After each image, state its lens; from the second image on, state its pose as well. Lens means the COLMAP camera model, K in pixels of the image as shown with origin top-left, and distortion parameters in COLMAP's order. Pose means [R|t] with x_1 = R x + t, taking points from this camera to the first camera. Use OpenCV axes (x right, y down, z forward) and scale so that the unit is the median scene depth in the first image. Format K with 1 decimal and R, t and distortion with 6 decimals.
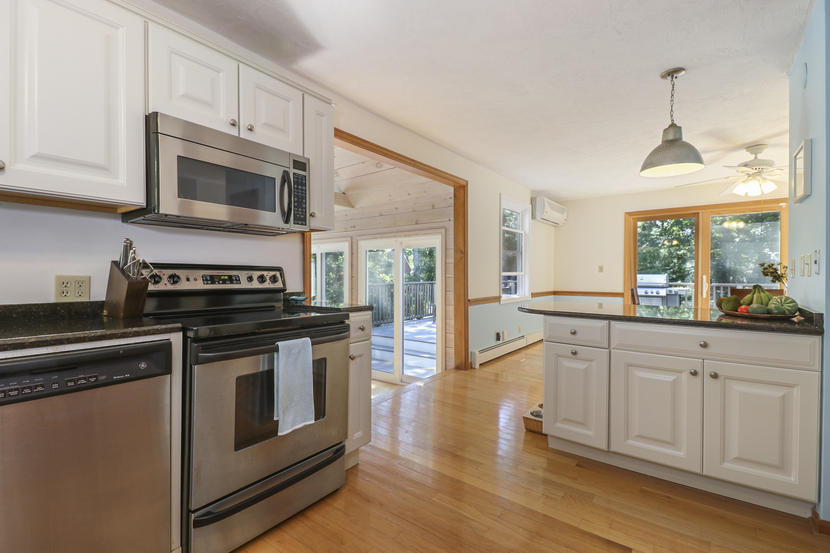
lens RADIAL K [[377.8, 0, 415.0], [0, 377.8, 276.5], [0, 0, 1]] dist [-0.000231, -0.000027]
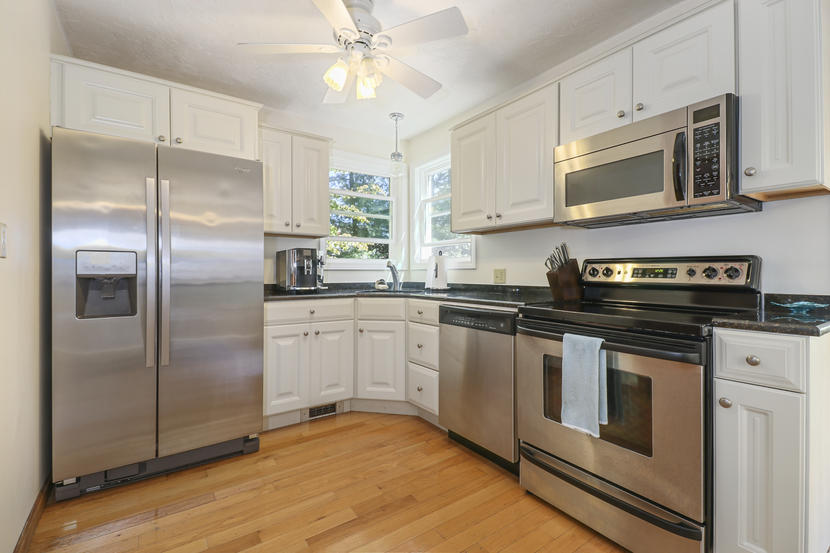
lens RADIAL K [[361.7, 0, 415.1], [0, 361.7, 273.3], [0, 0, 1]] dist [0.000514, -0.000053]
pose [[-0.324359, 0.000629, -0.945934, 0.539458], [0.000575, 1.000000, 0.000468, 0.008026], [0.945934, -0.000392, -0.324360, 0.724755]]
